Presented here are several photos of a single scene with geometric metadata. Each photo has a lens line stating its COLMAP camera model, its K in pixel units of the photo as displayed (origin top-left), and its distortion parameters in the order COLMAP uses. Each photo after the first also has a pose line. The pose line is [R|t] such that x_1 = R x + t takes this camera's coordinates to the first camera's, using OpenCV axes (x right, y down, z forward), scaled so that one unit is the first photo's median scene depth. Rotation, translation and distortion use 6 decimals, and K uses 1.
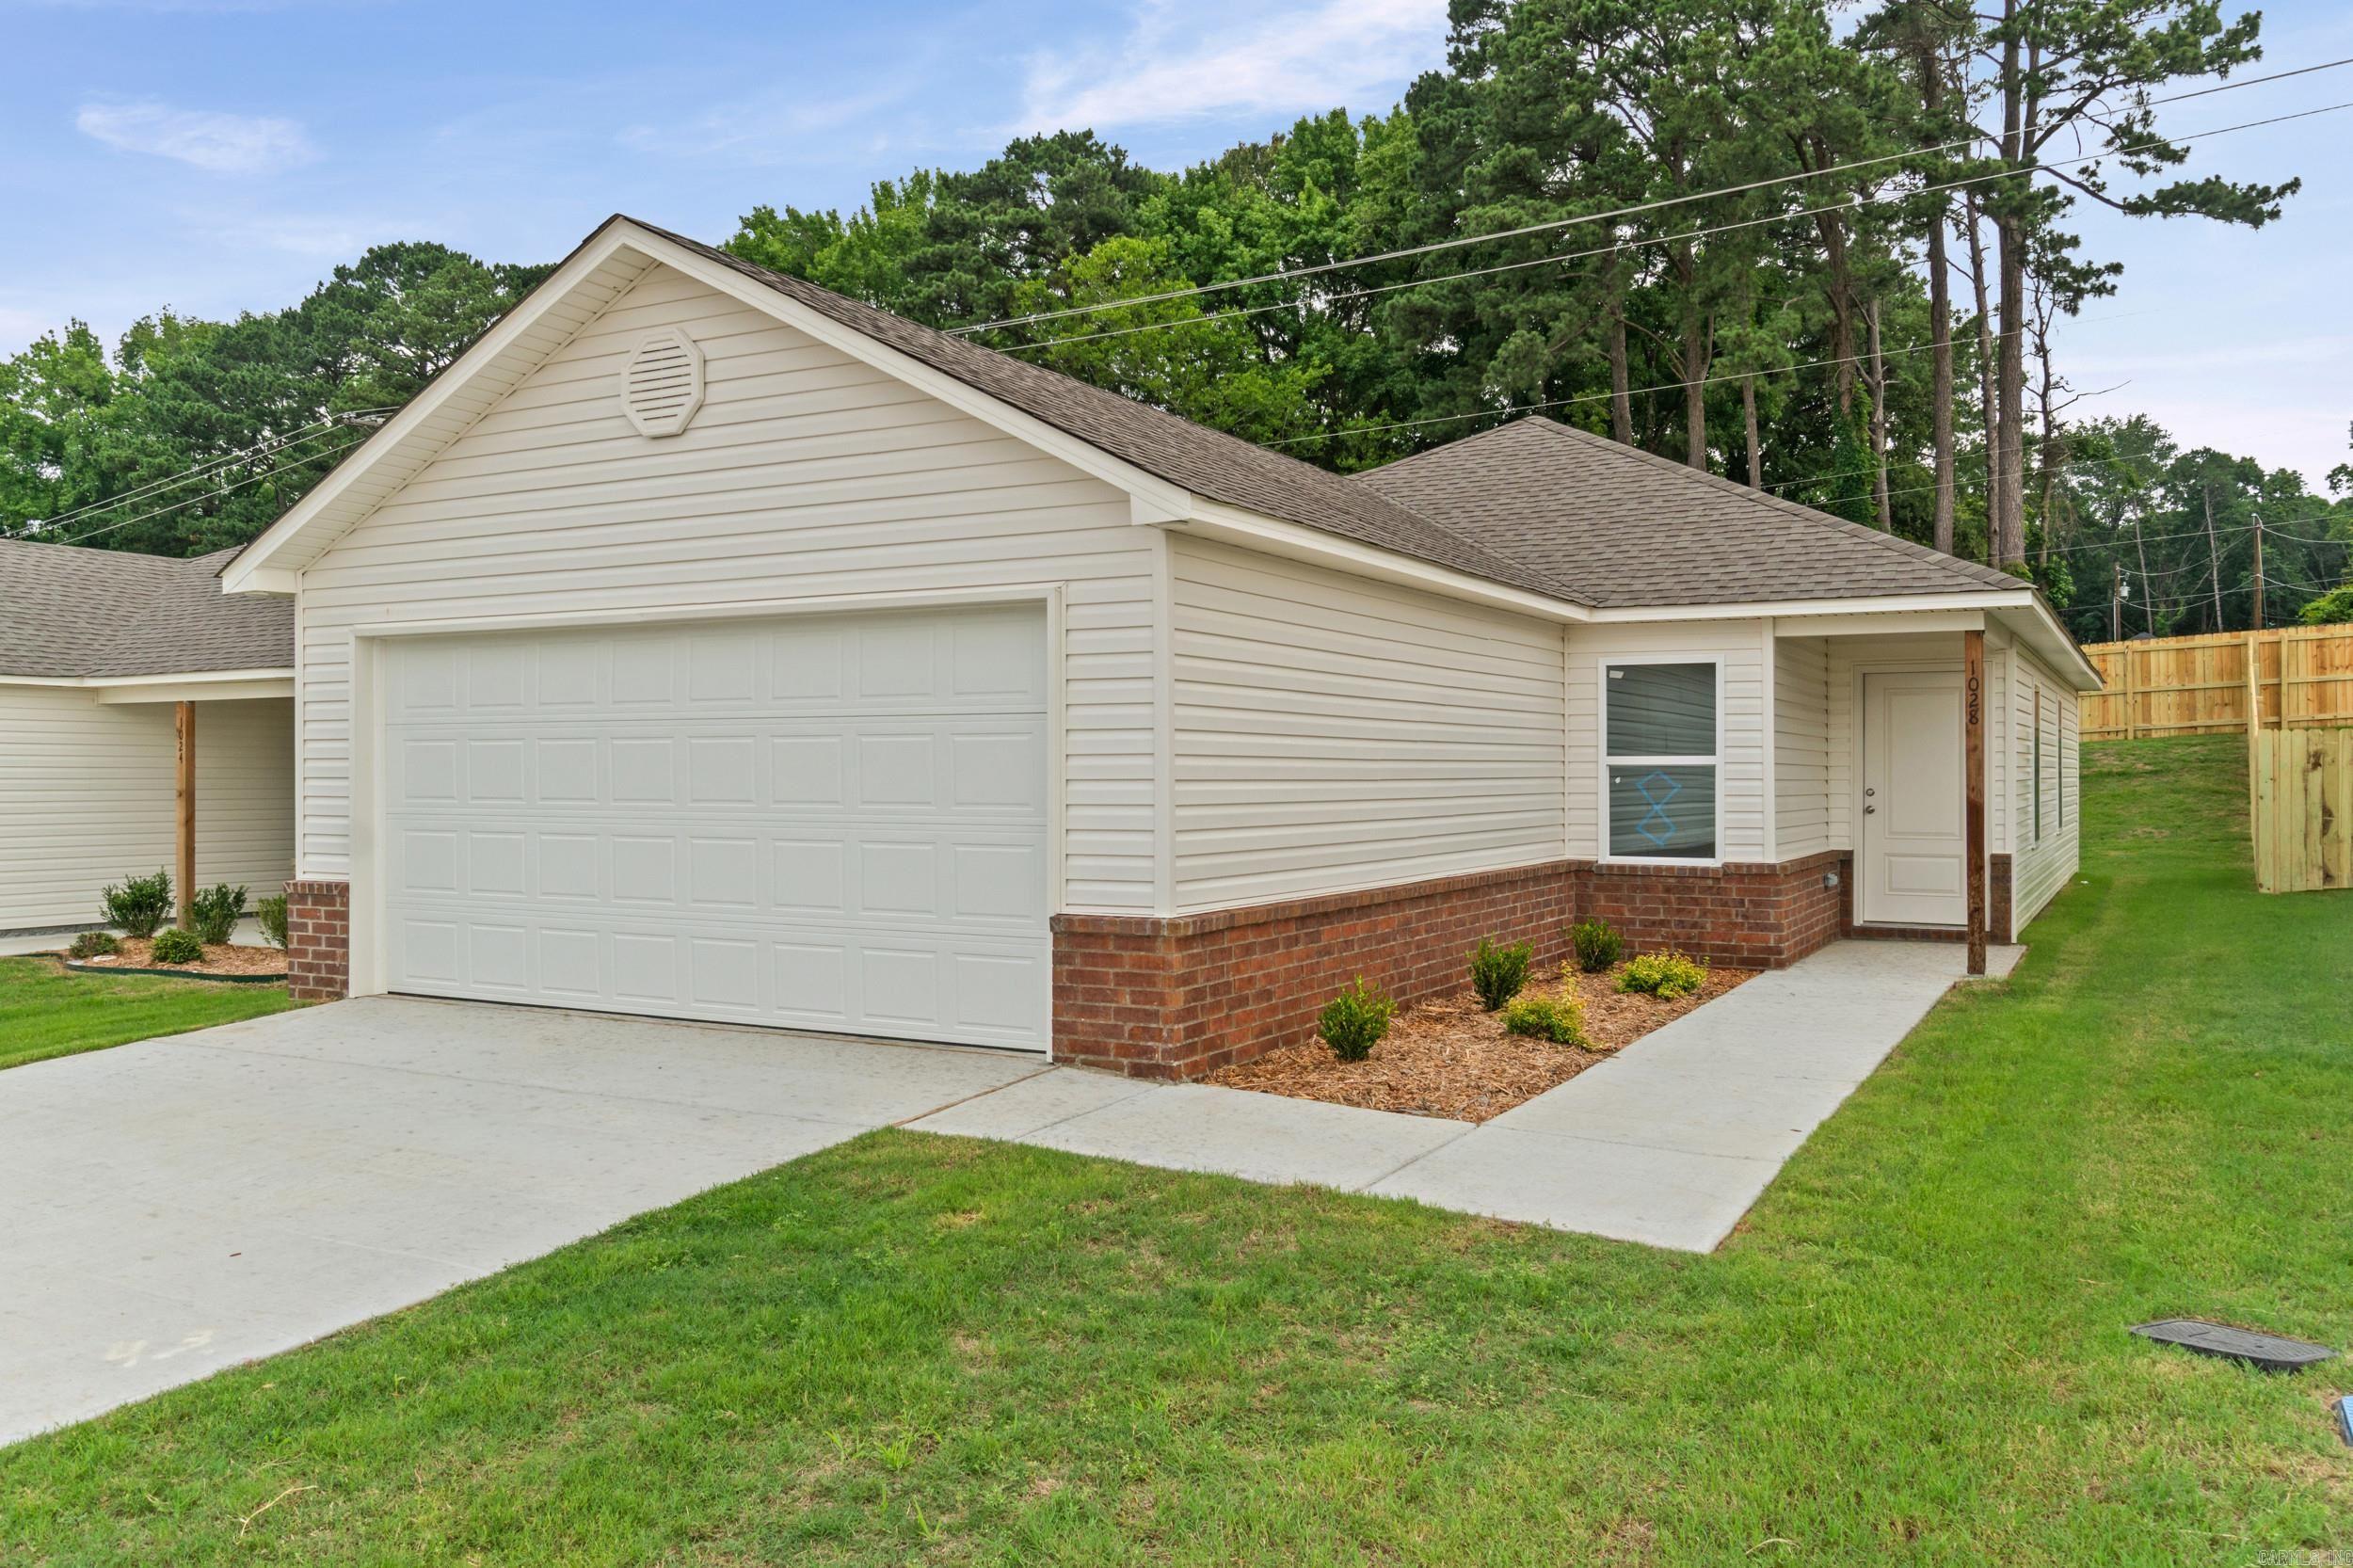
lens RADIAL K [[1815.6, 0, 1147.3], [0, 1815.6, 774.1], [0, 0, 1]] dist [-0.000428, 0.003722]
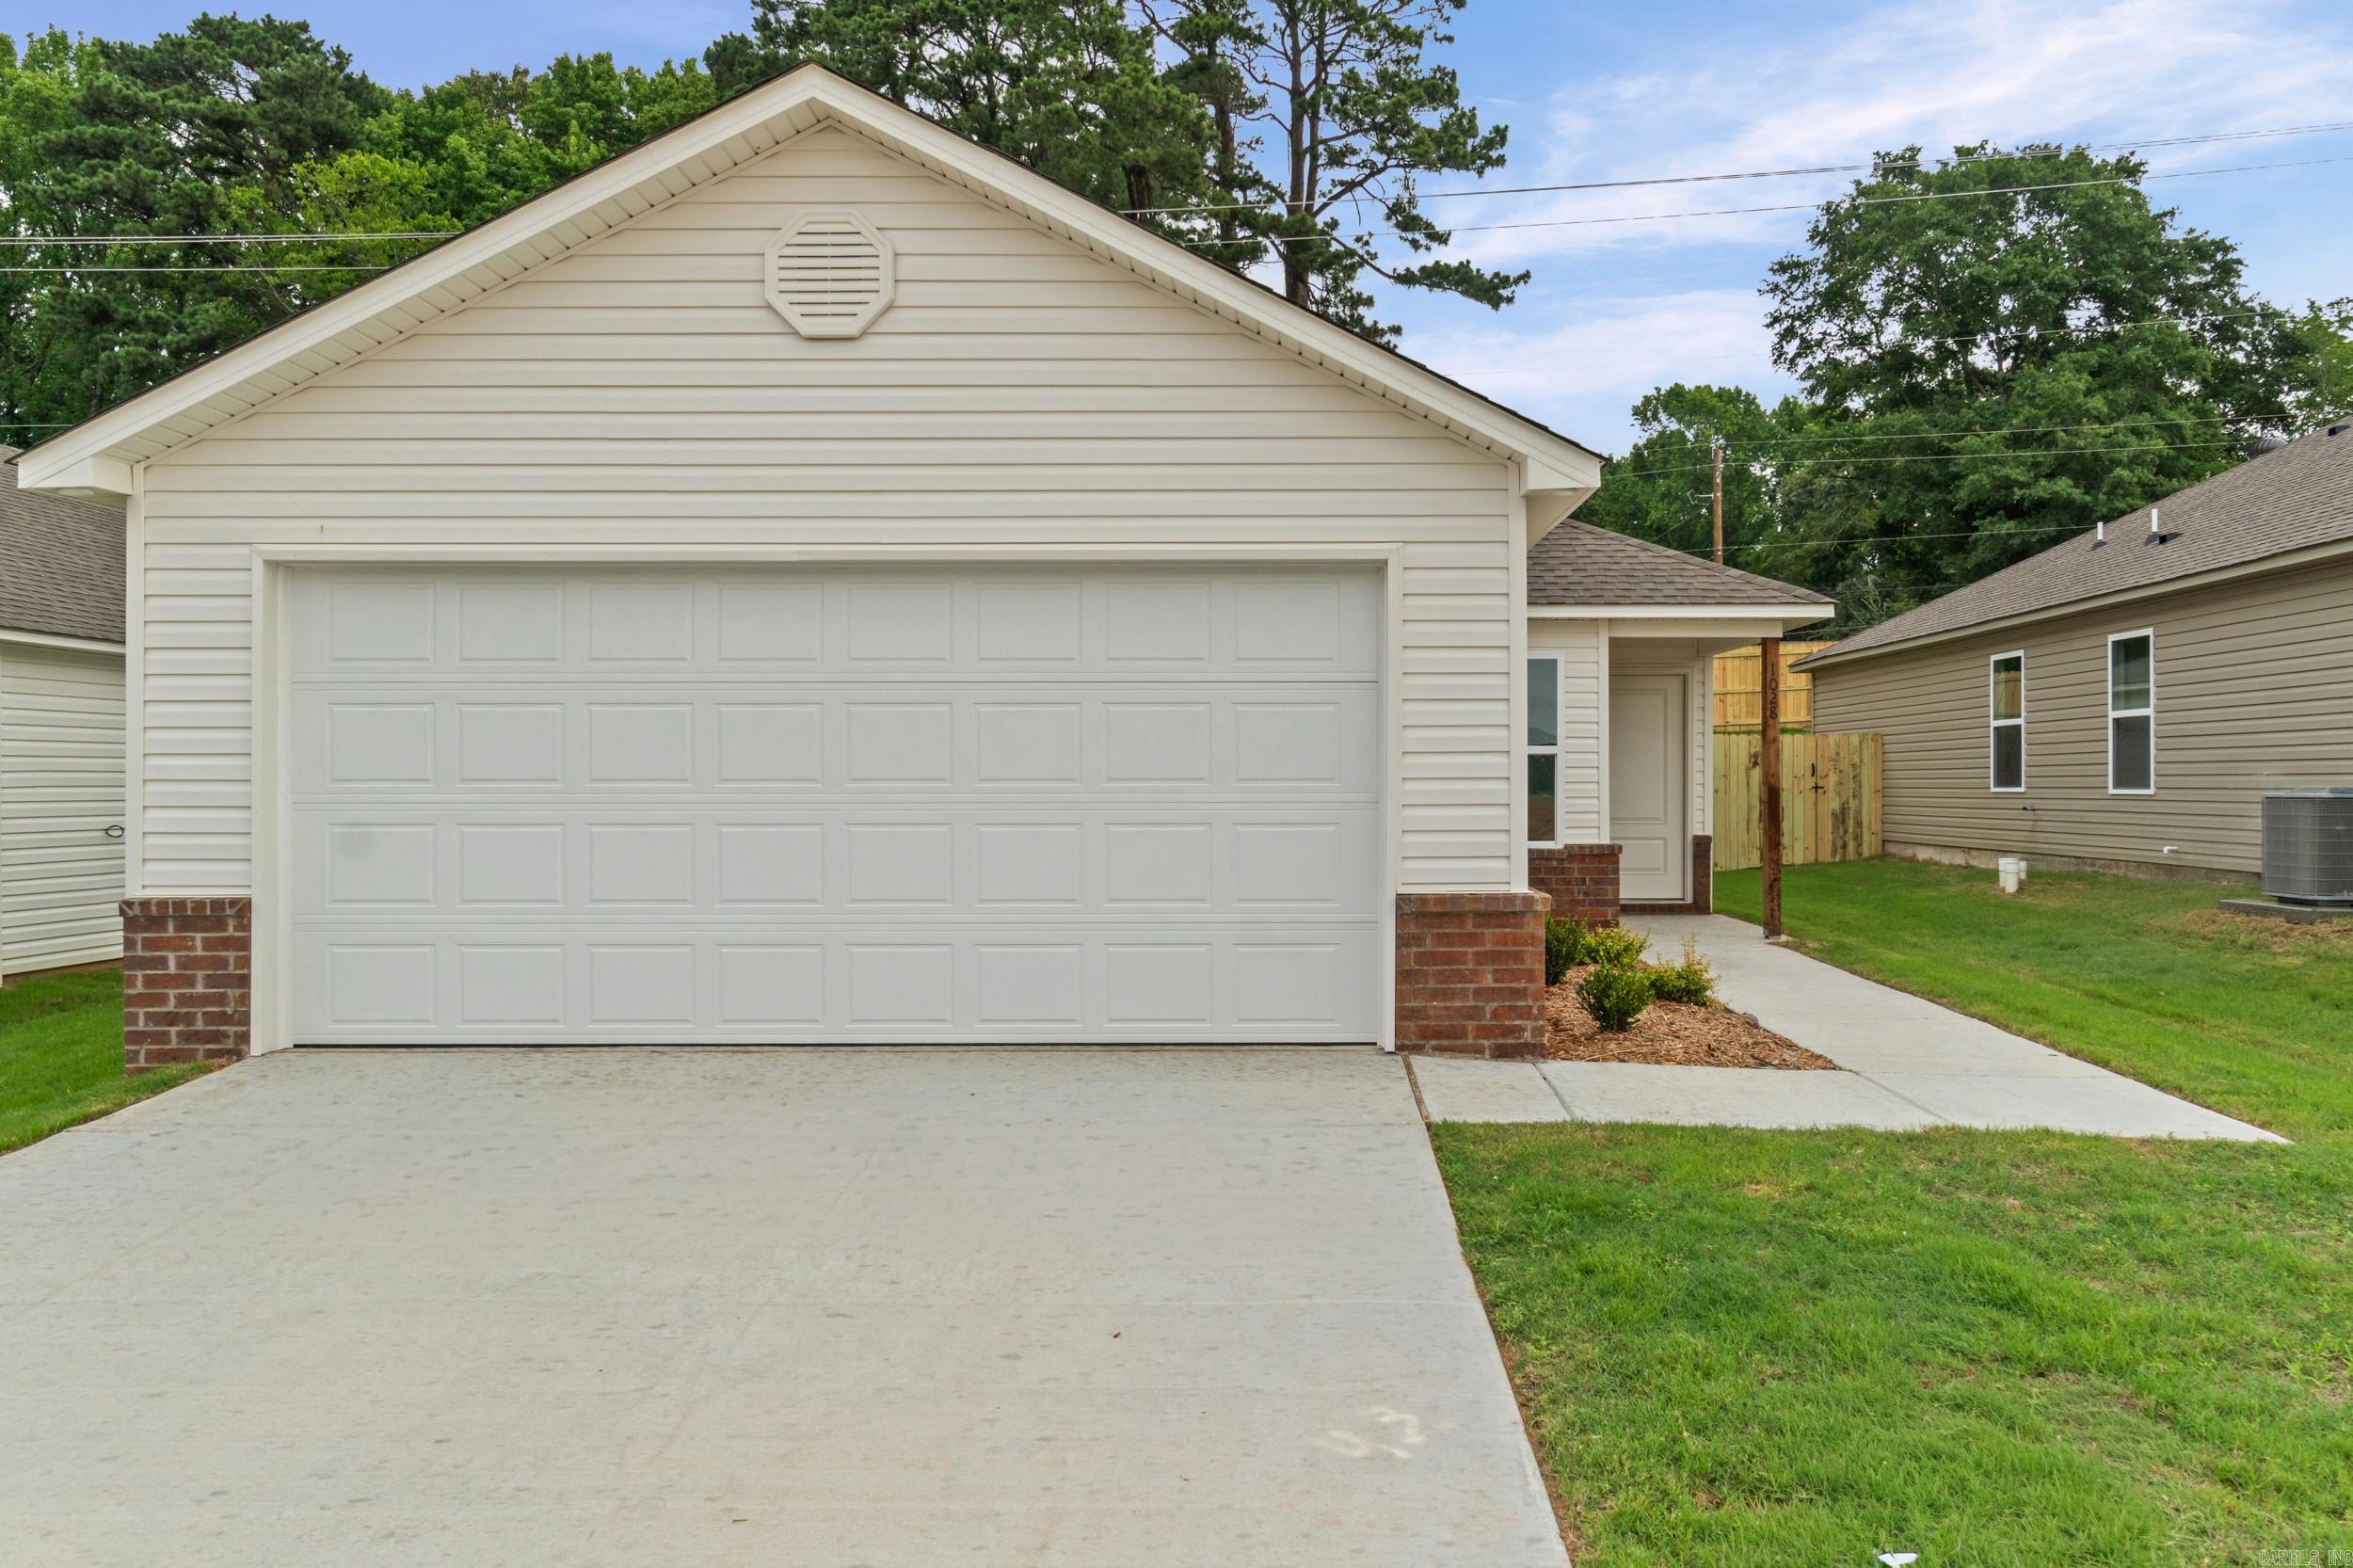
lens RADIAL K [[1867.4, 0, 1287.0], [0, 1867.4, 766.8], [0, 0, 1]] dist [0.000825, 0.000465]
pose [[0.867642, 0.002806, 0.497182, -0.344914], [0.002424, 0.999948, -0.009873, 0.012036], [-0.497184, 0.009772, 0.867590, 0.109755]]
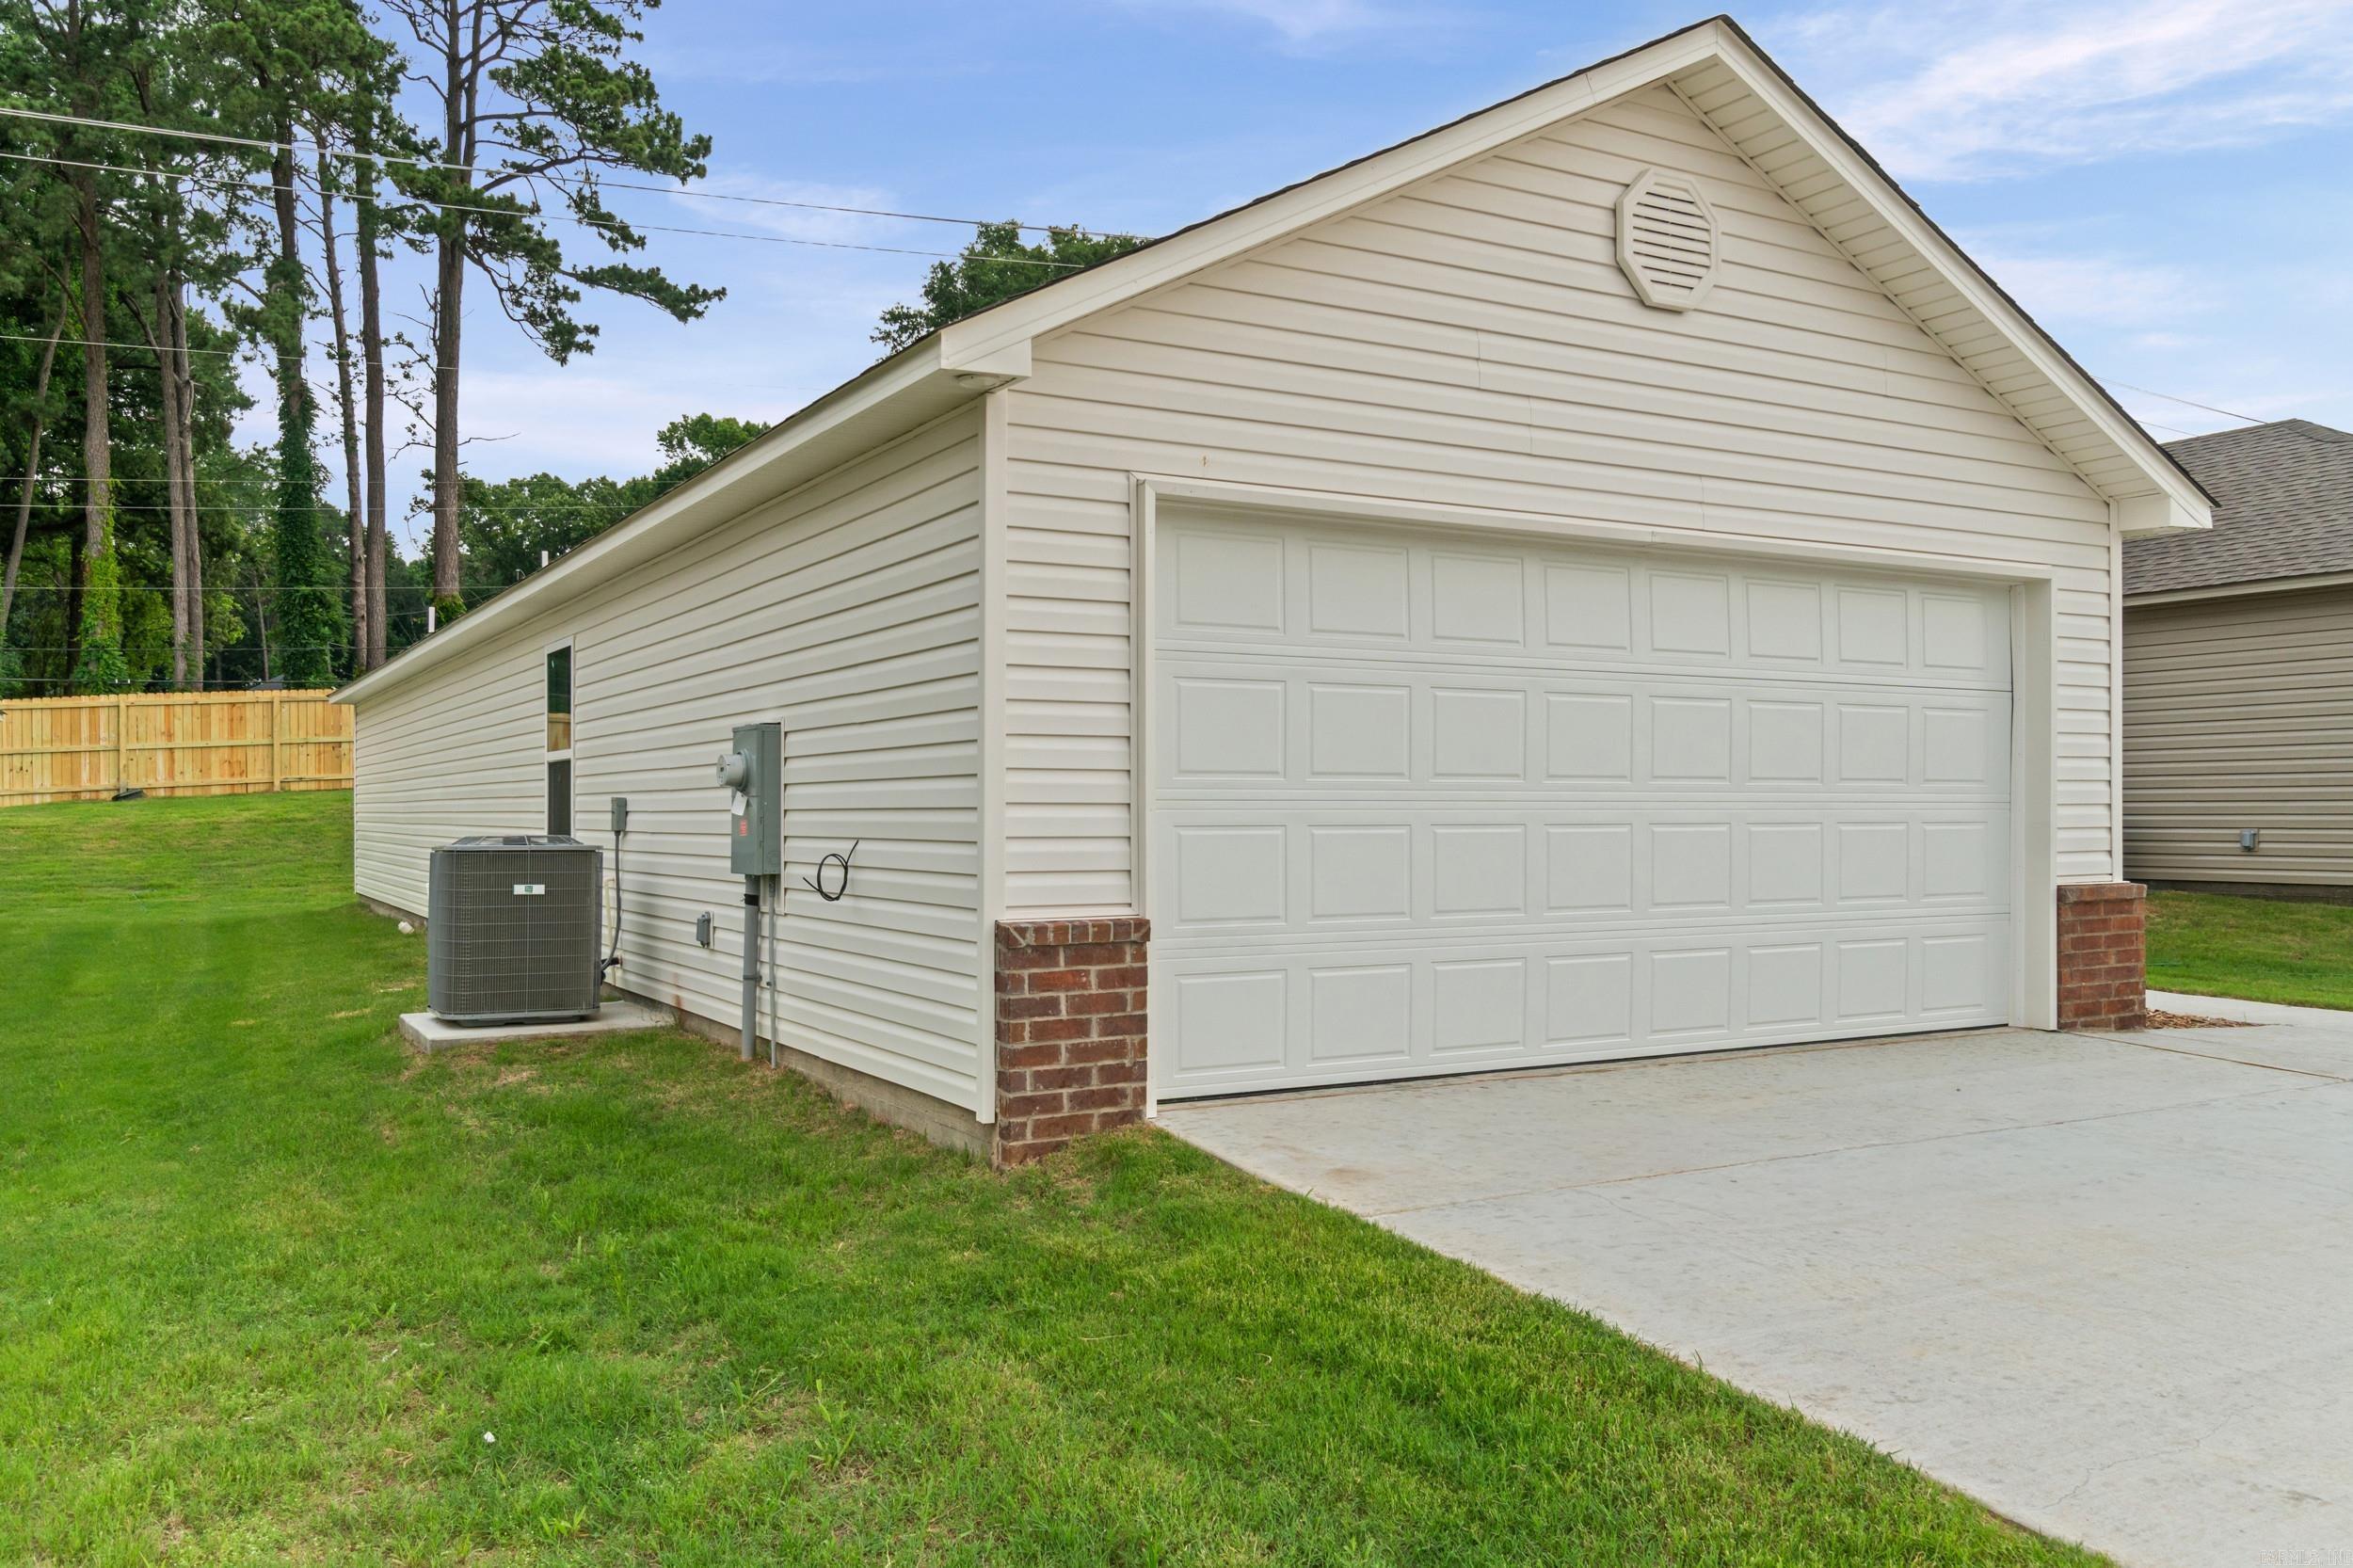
lens RADIAL K [[1813.8, 0, 1176.5], [0, 1813.8, 784.0], [0, 0, 1]] dist [0.006620, 0.002613]
pose [[0.513514, 0.011266, 0.858007, -0.709237], [0.001823, 0.999897, -0.014220, 0.019398], [-0.858079, 0.008867, 0.513441, 0.531363]]
